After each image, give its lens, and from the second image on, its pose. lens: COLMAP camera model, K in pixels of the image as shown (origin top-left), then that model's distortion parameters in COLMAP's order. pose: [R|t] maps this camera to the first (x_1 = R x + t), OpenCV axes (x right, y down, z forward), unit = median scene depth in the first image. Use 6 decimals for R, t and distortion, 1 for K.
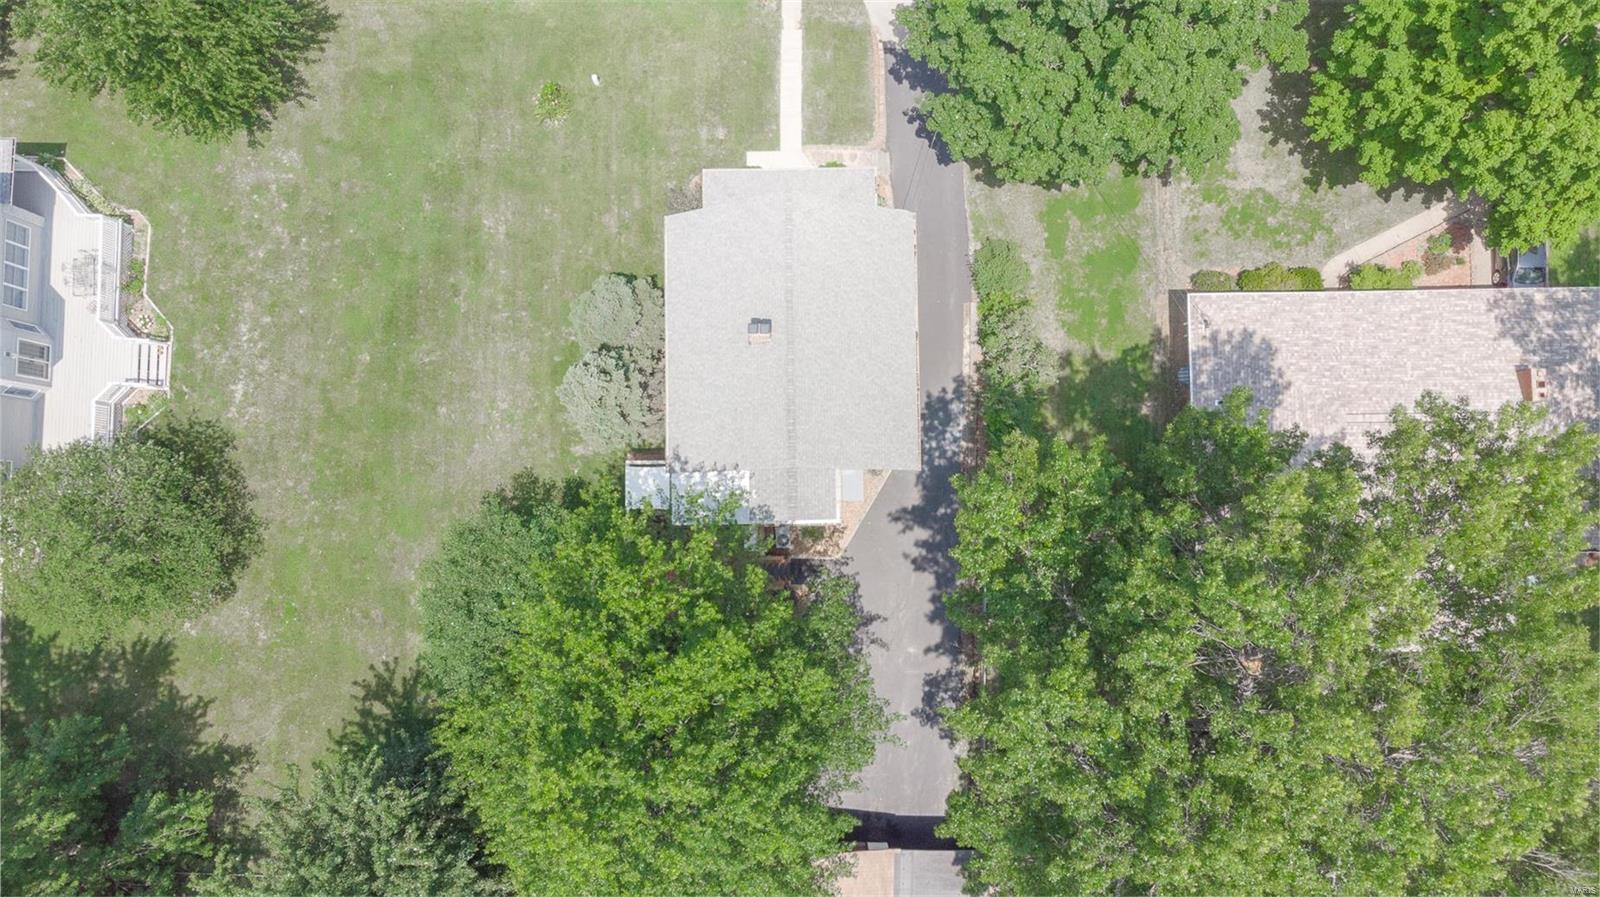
lens RADIAL K [[1169.8, 0, 777.8], [0, 1169.8, 415.1], [0, 0, 1]] dist [0.002599, 0.015196]
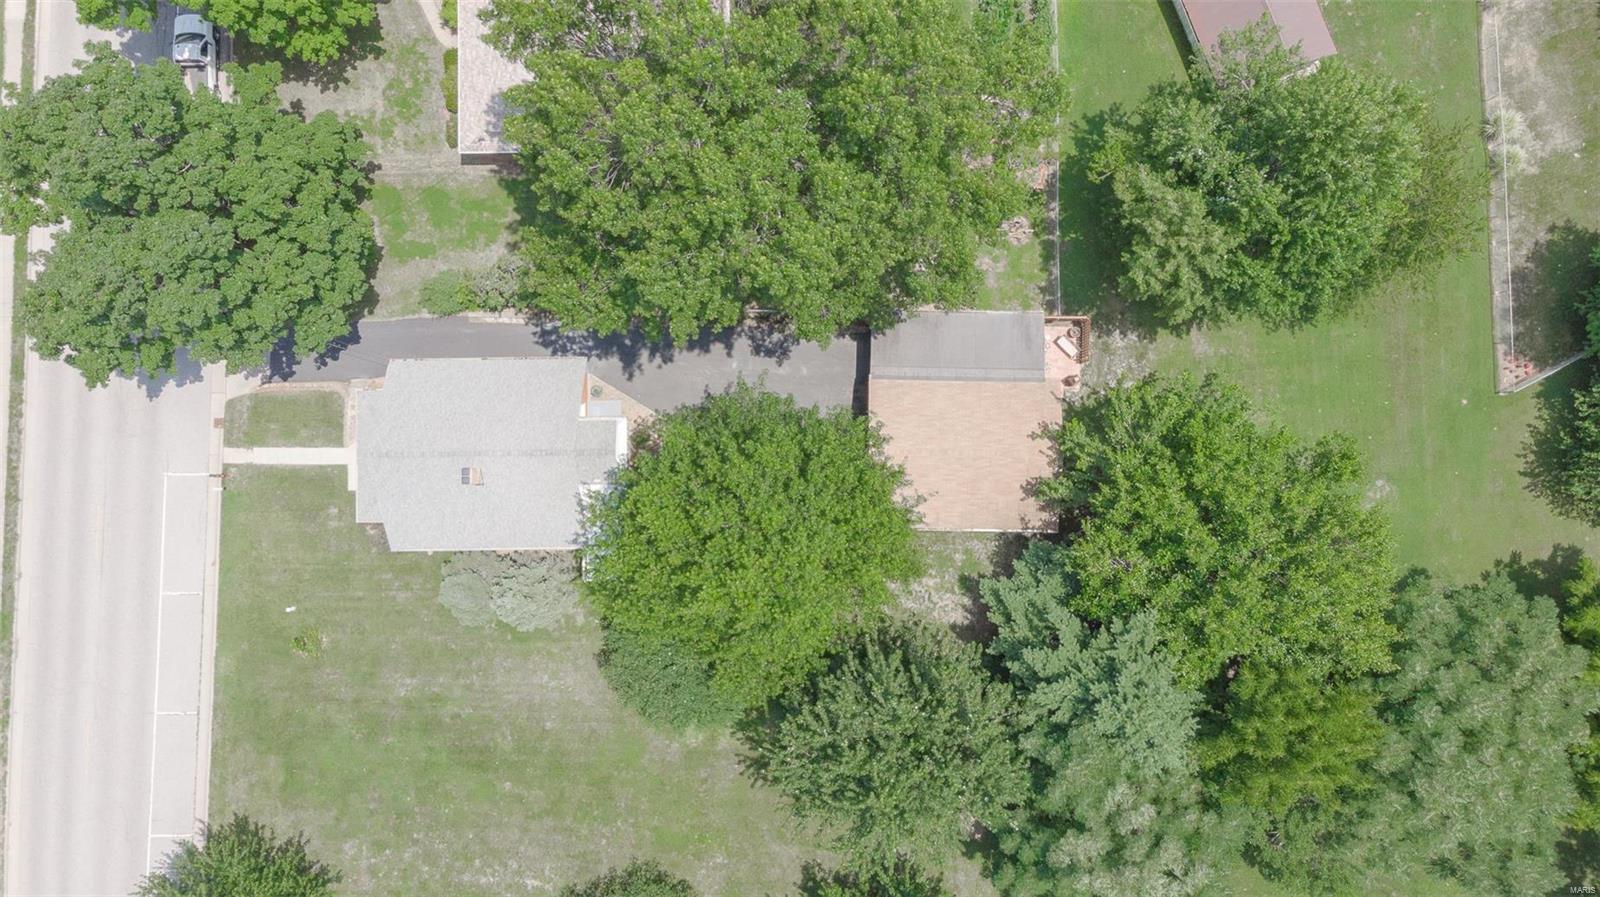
lens RADIAL K [[1169.8, 0, 796.7], [0, 1169.8, 459.9], [0, 0, 1]] dist [0.002599, 0.015196]
pose [[0.000553, -0.999717, 0.023795, -0.024018], [0.998232, 0.001966, 0.059398, 0.192698], [-0.059428, 0.023721, 0.997951, -0.316591]]
